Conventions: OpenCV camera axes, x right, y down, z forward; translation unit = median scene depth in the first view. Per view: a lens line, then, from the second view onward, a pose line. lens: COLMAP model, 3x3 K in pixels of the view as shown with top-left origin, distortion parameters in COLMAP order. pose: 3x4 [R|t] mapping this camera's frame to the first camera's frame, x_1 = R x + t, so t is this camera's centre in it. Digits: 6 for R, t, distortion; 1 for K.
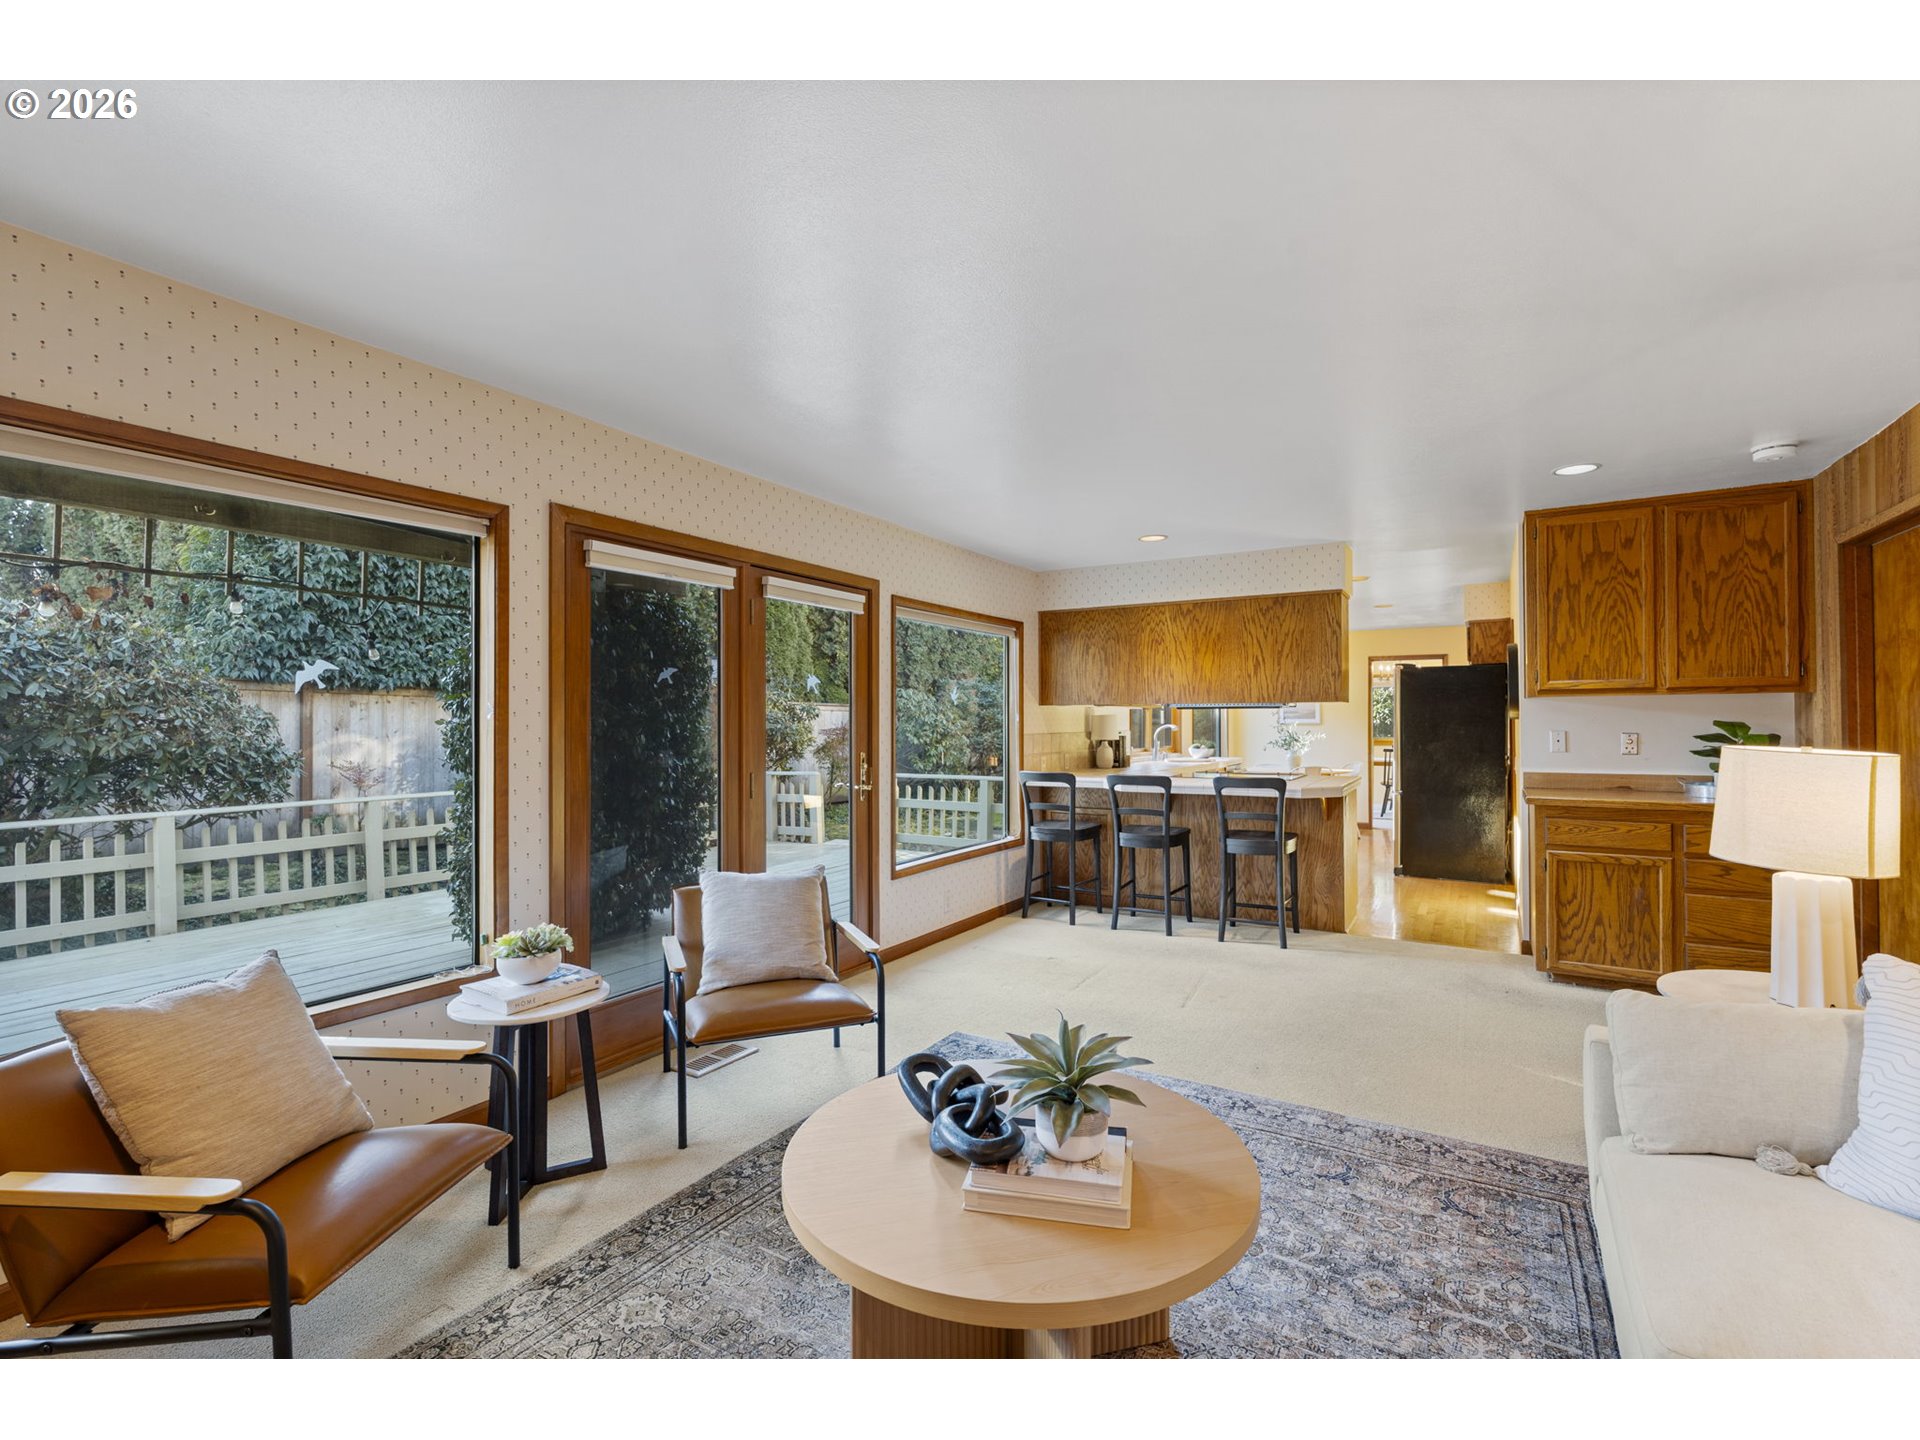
lens RADIAL K [[861.3, 0, 955.2], [0, 861.3, 716.2], [0, 0, 1]] dist [-0.001335, -0.001080]
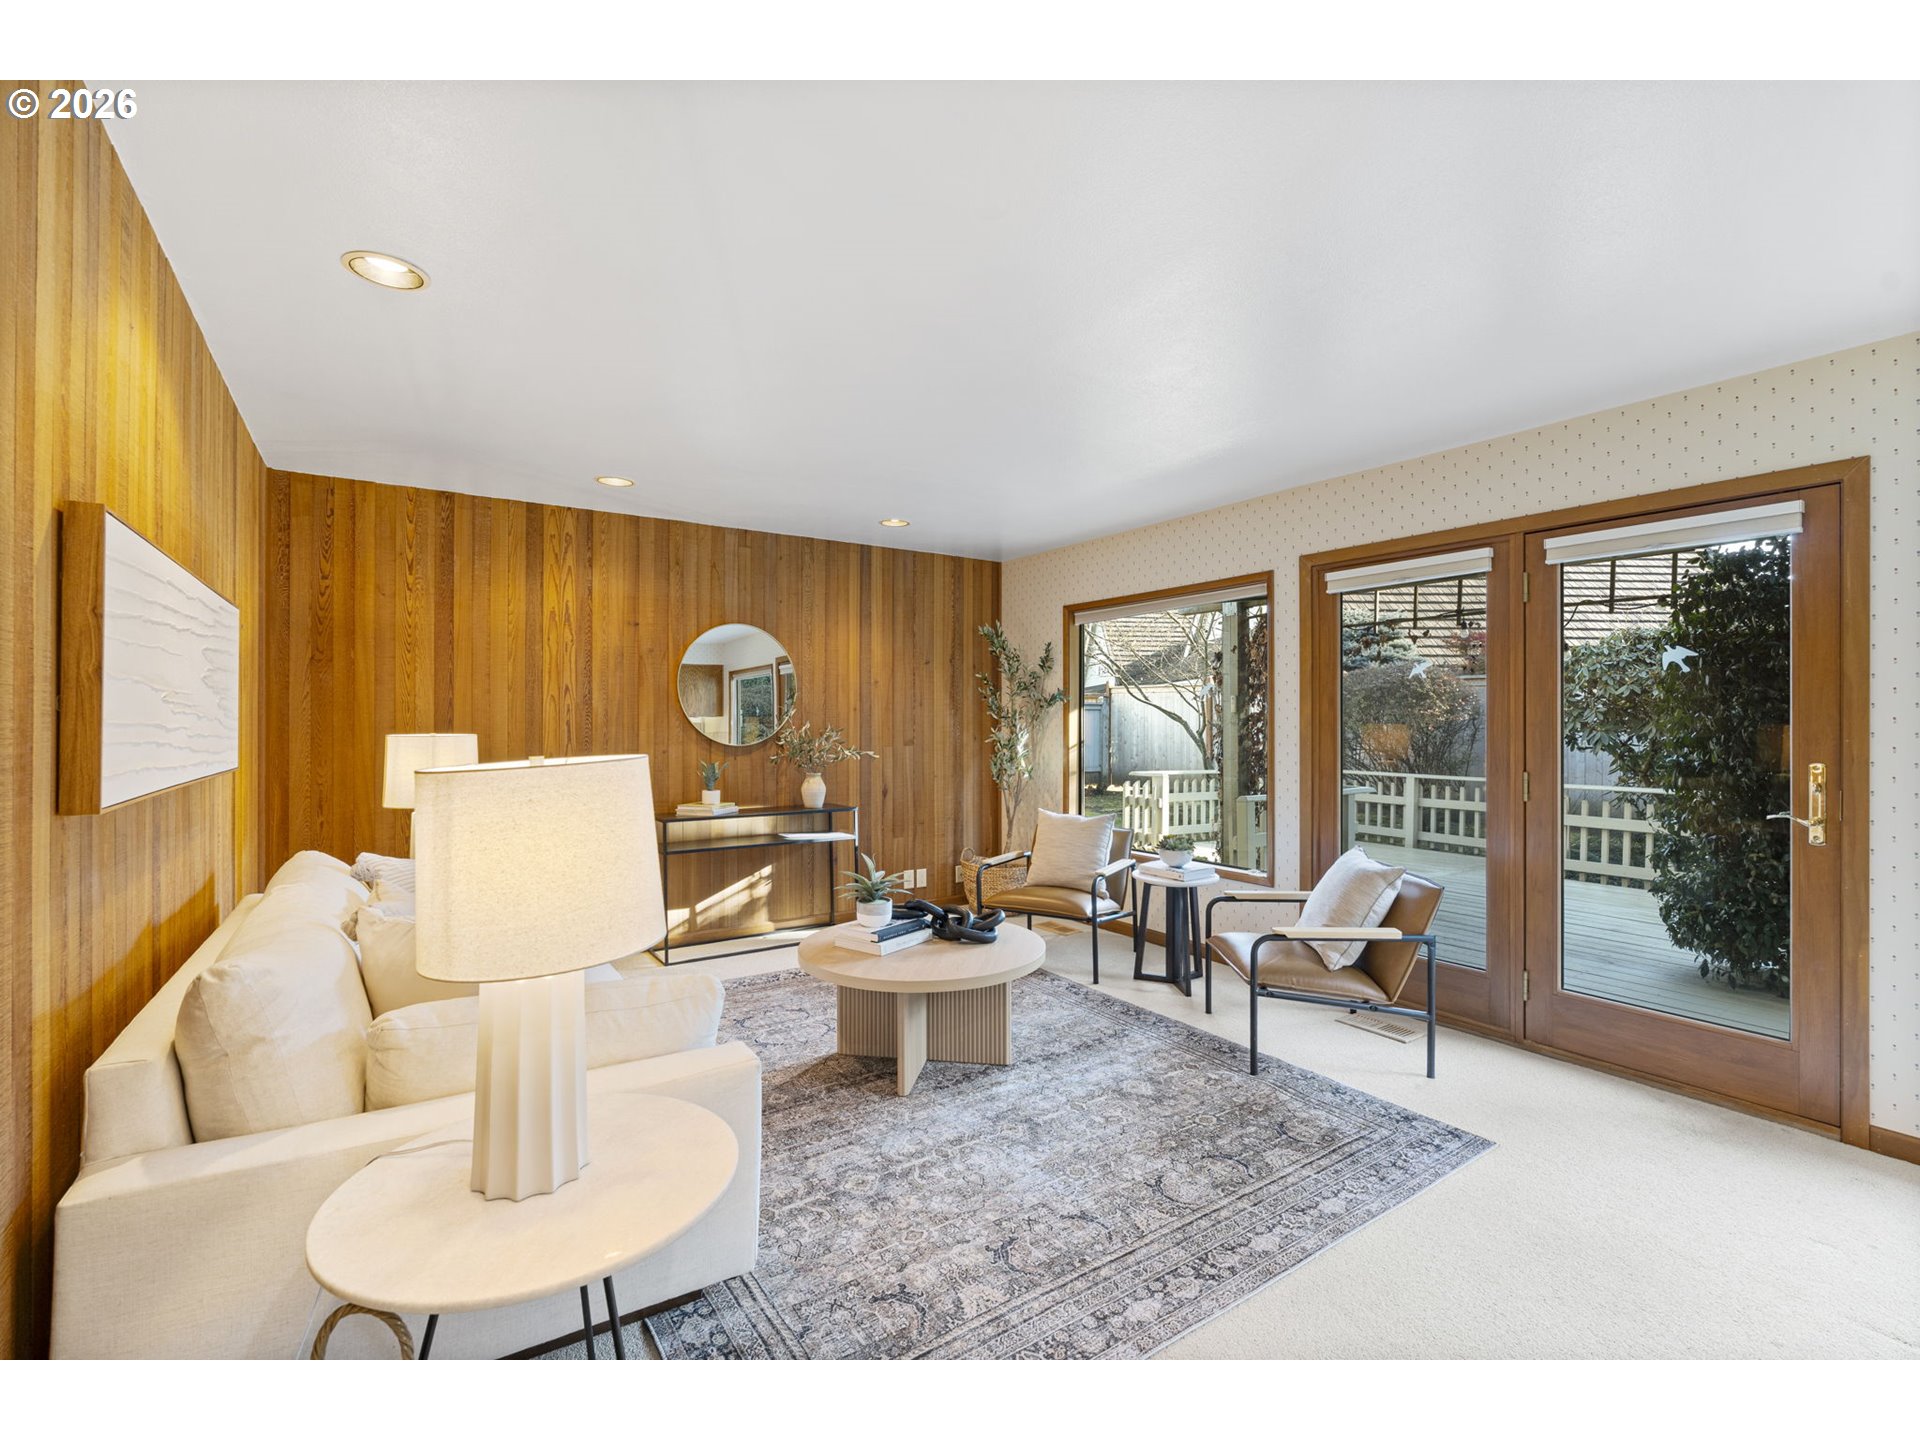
lens RADIAL K [[861.3, 0, 969.5], [0, 861.3, 715.6], [0, 0, 1]] dist [-0.001335, -0.001080]
pose [[-0.412293, -0.000012, -0.911051, 0.861285], [0.008878, 0.999952, -0.004031, 0.007945], [0.911008, -0.009751, -0.412273, 0.926492]]
